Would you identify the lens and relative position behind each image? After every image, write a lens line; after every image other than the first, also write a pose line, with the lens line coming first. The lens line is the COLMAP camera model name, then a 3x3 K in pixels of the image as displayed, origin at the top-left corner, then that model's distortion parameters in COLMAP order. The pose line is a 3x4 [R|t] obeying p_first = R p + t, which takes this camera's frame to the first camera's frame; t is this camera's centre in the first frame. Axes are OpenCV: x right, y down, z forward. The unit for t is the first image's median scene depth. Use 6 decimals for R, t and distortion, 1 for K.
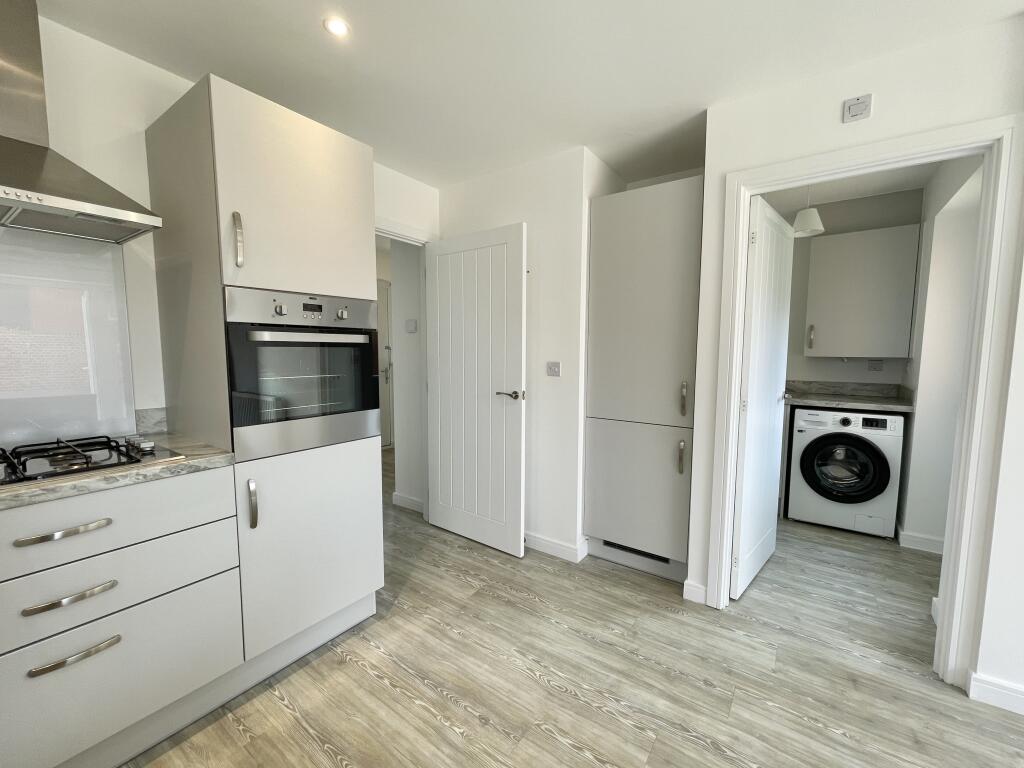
lens RADIAL K [[415.2, 0, 513.0], [0, 415.2, 386.7], [0, 0, 1]] dist [0.000671, 0.000779]
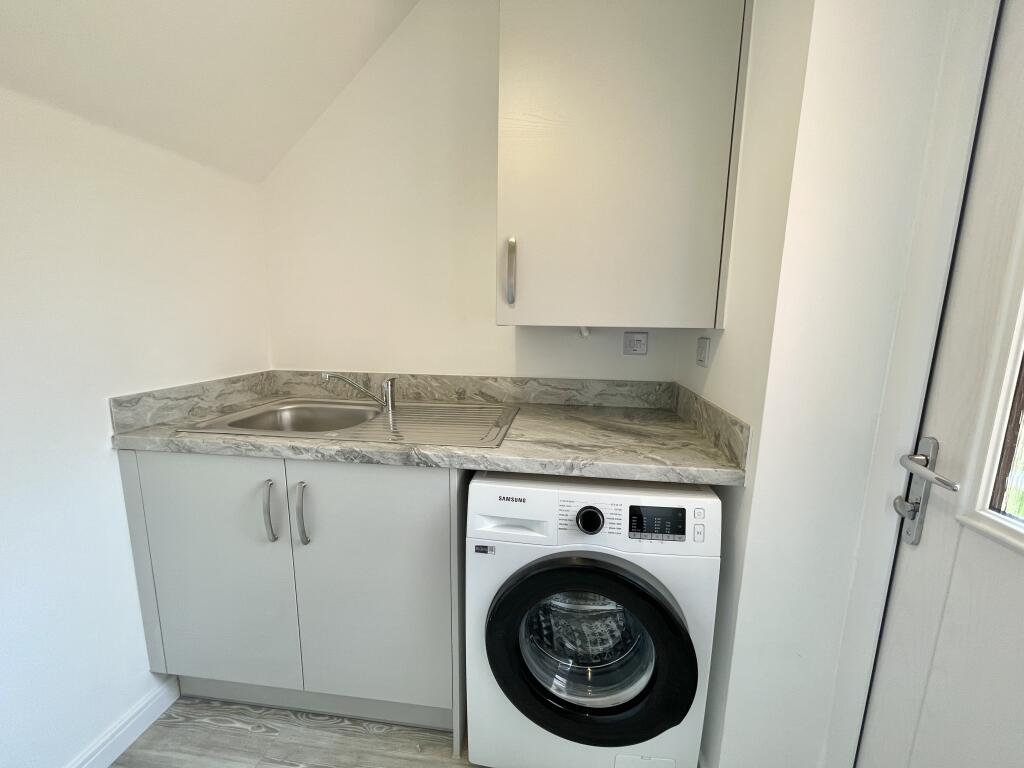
lens RADIAL K [[415.2, 0, 513.0], [0, 415.2, 386.7], [0, 0, 1]] dist [0.000671, 0.000779]
pose [[0.872886, -0.066475, 0.483375, 0.579554], [0.028273, 0.995902, 0.085903, -0.051932], [-0.487105, -0.061317, 0.871188, 0.730168]]
